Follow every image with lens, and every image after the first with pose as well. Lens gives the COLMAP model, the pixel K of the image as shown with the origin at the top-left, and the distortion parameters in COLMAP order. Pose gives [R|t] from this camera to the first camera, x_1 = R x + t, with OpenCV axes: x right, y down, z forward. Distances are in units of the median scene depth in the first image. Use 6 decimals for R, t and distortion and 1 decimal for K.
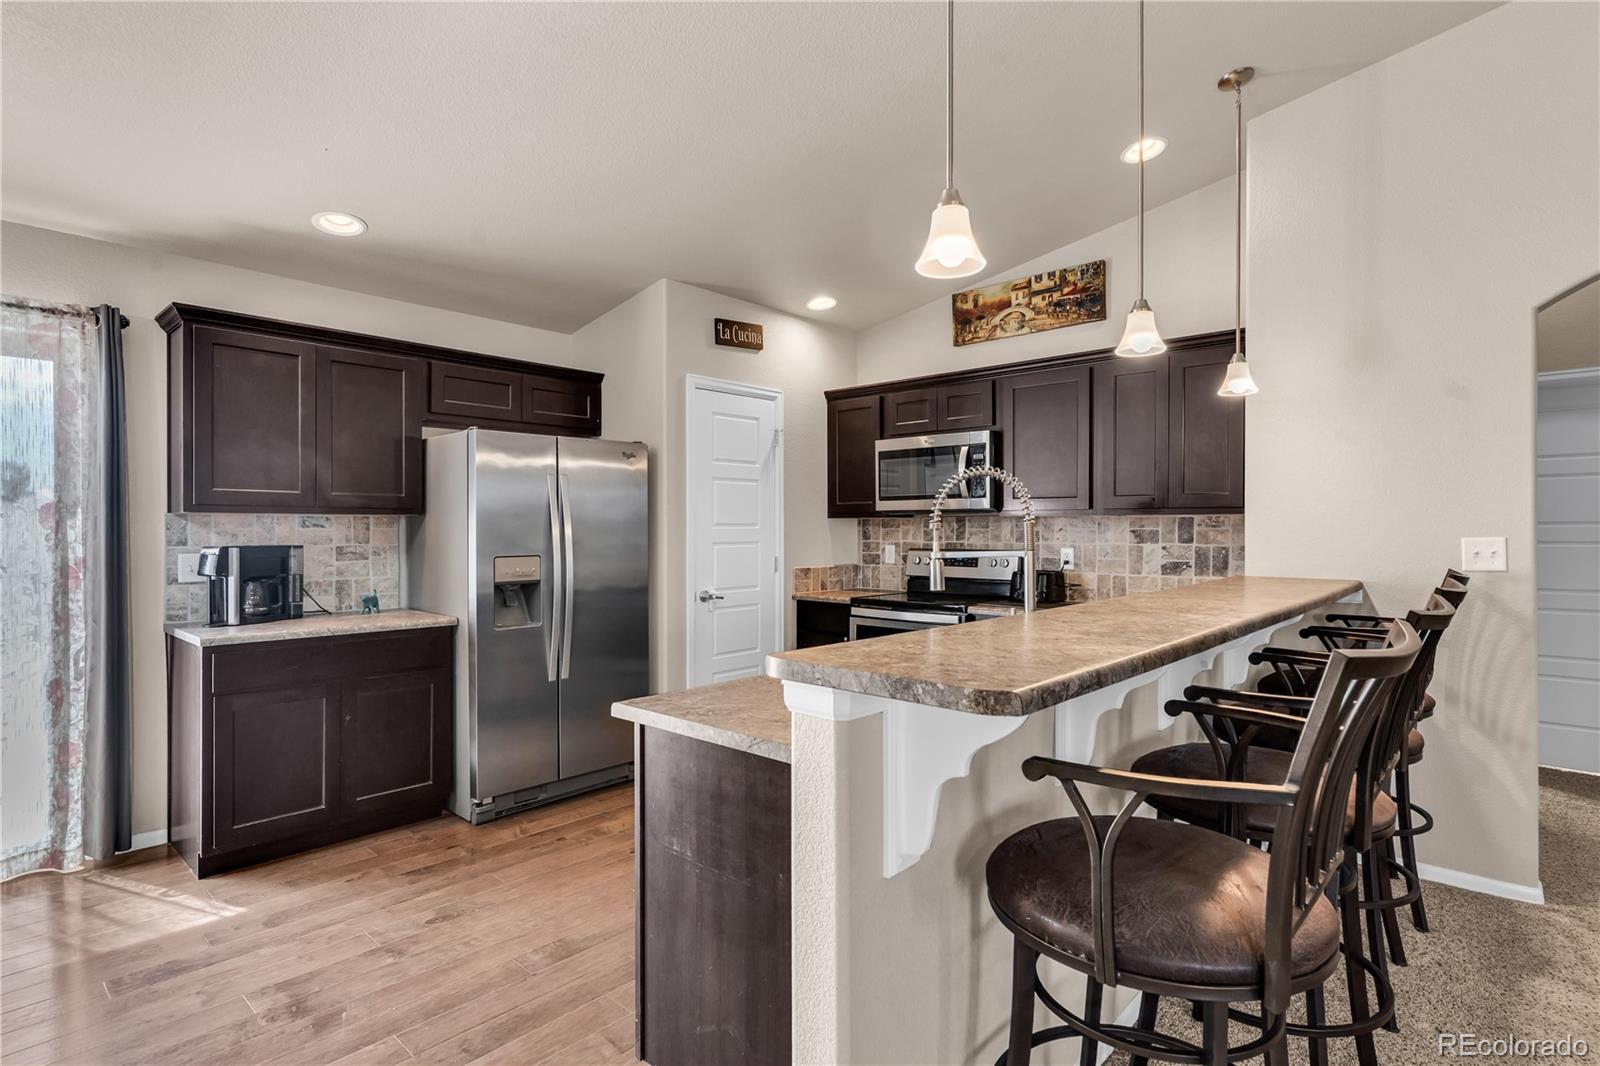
lens RADIAL K [[785.0, 0, 784.4], [0, 785.0, 532.3], [0, 0, 1]] dist [-0.002116, 0.000979]
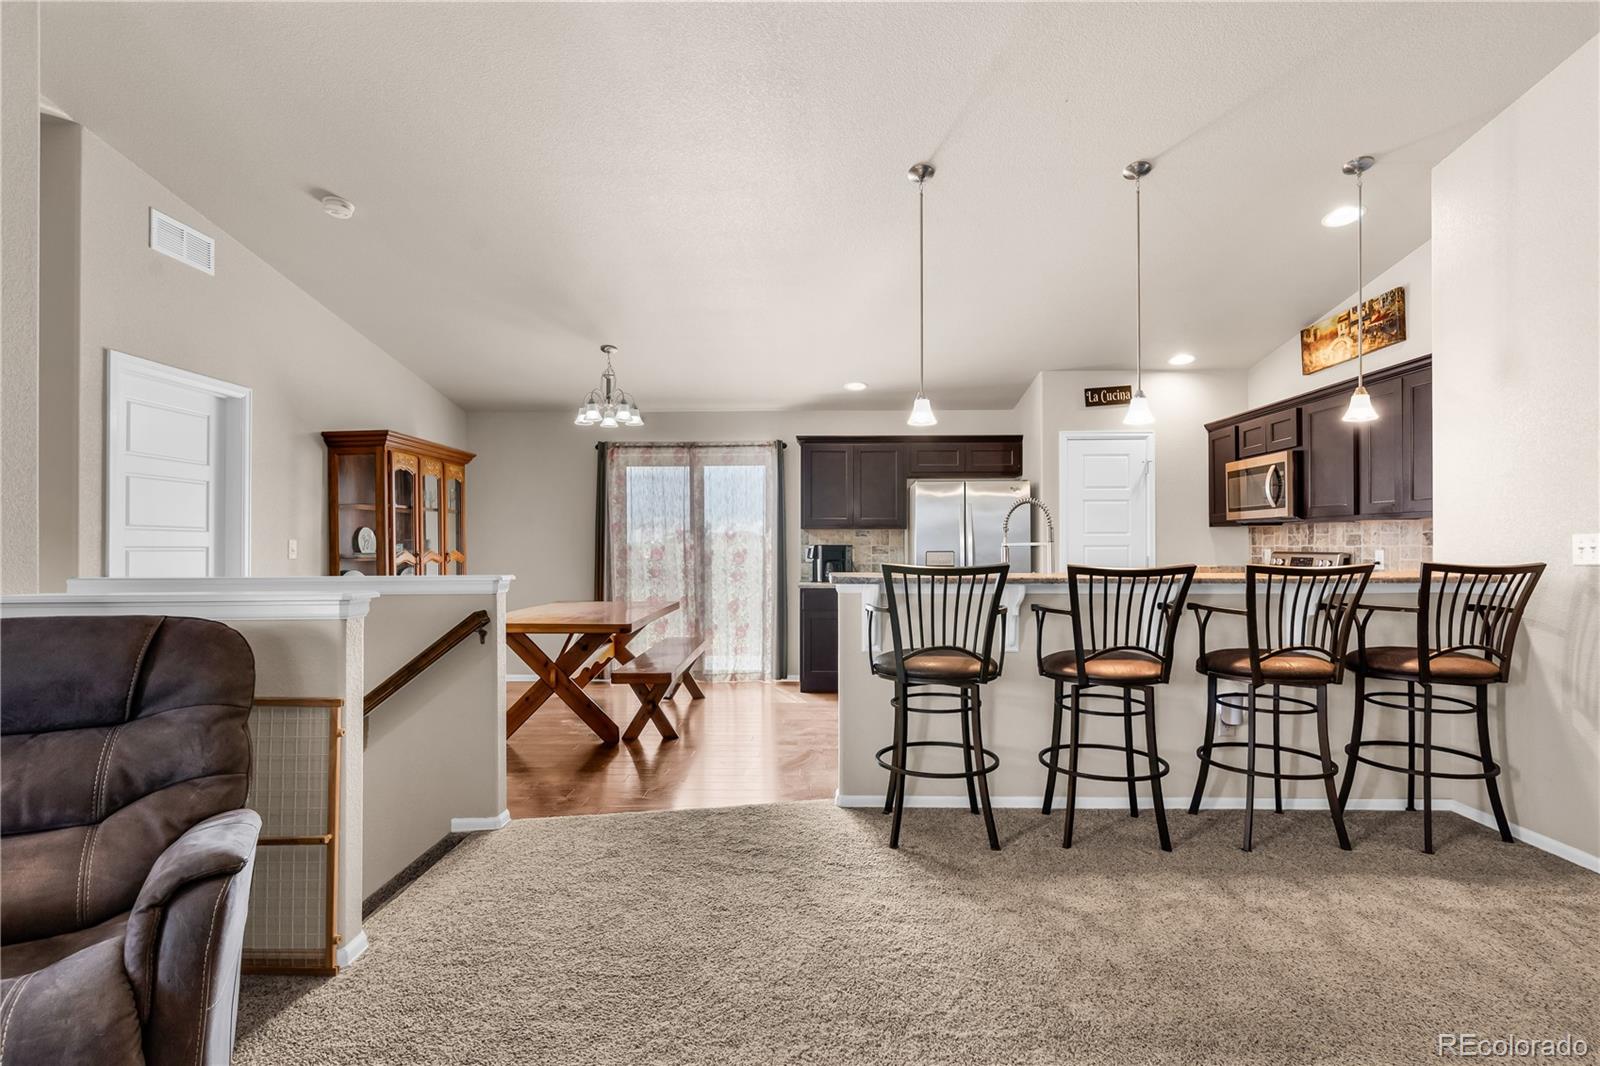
lens RADIAL K [[785.0, 0, 809.3], [0, 785.0, 542.1], [0, 0, 1]] dist [-0.002116, 0.000979]
pose [[0.667407, -0.003084, -0.744687, 0.755747], [-0.002979, 0.999972, -0.006811, 0.021460], [0.744687, 0.006765, 0.667379, -0.385310]]
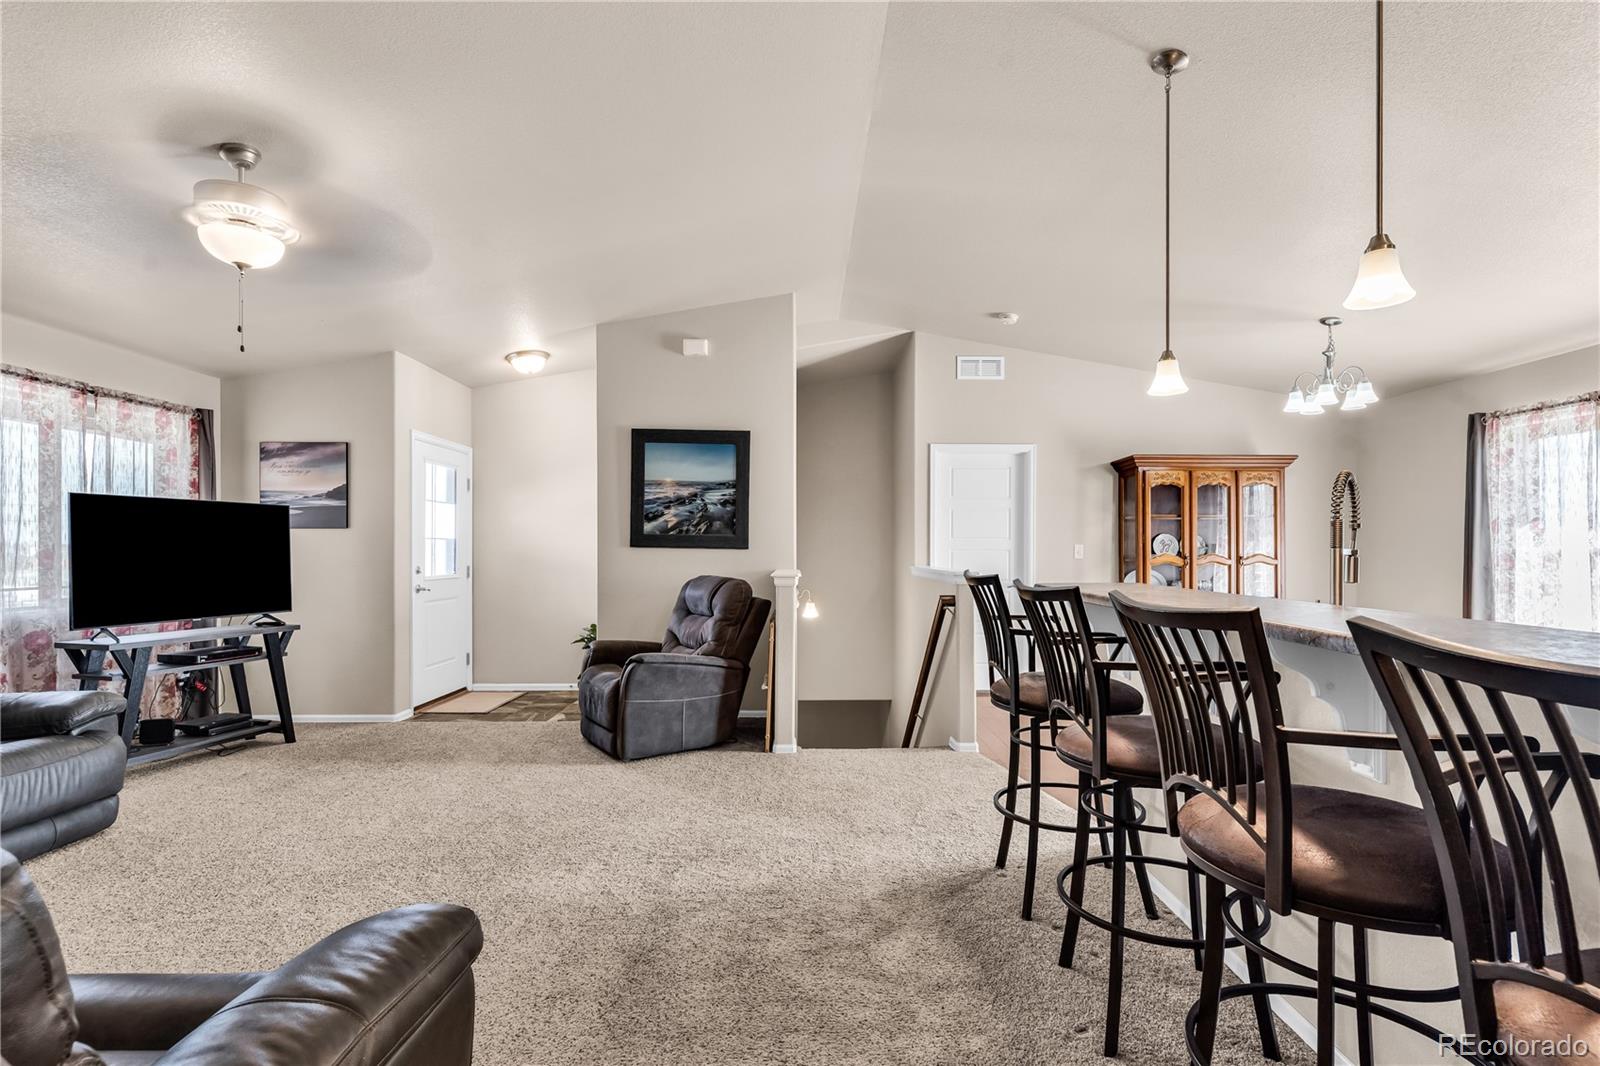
lens RADIAL K [[760.2, 0, 802.2], [0, 760.2, 544.0], [0, 0, 1]] dist [-0.003163, 0.000033]
pose [[-0.730614, -0.001326, -0.682789, 0.873023], [-0.002653, 0.999996, 0.000897, 0.009757], [0.682785, 0.002467, -0.730615, 0.703247]]
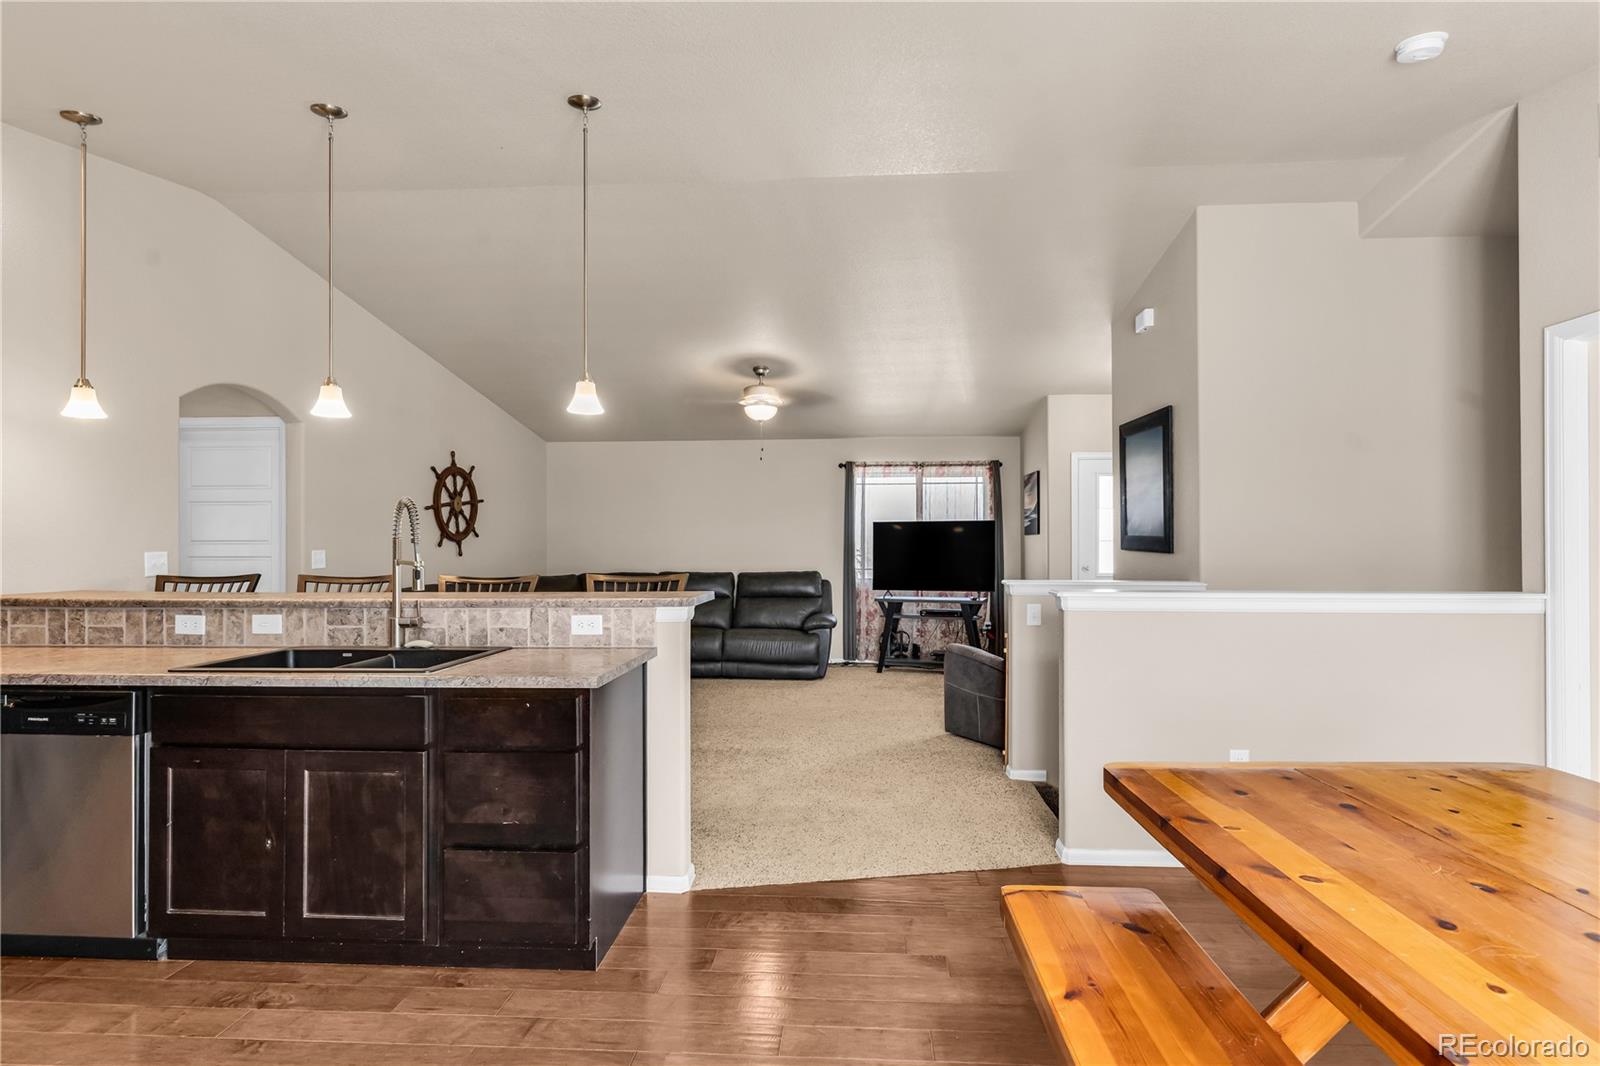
lens RADIAL K [[760.2, 0, 826.1], [0, 760.2, 536.9], [0, 0, 1]] dist [-0.003163, 0.000033]
pose [[-0.642335, 0.012098, 0.766329, -0.677547], [0.008821, 0.999926, -0.008392, 0.001230], [-0.766373, 0.001369, -0.642394, 0.721379]]
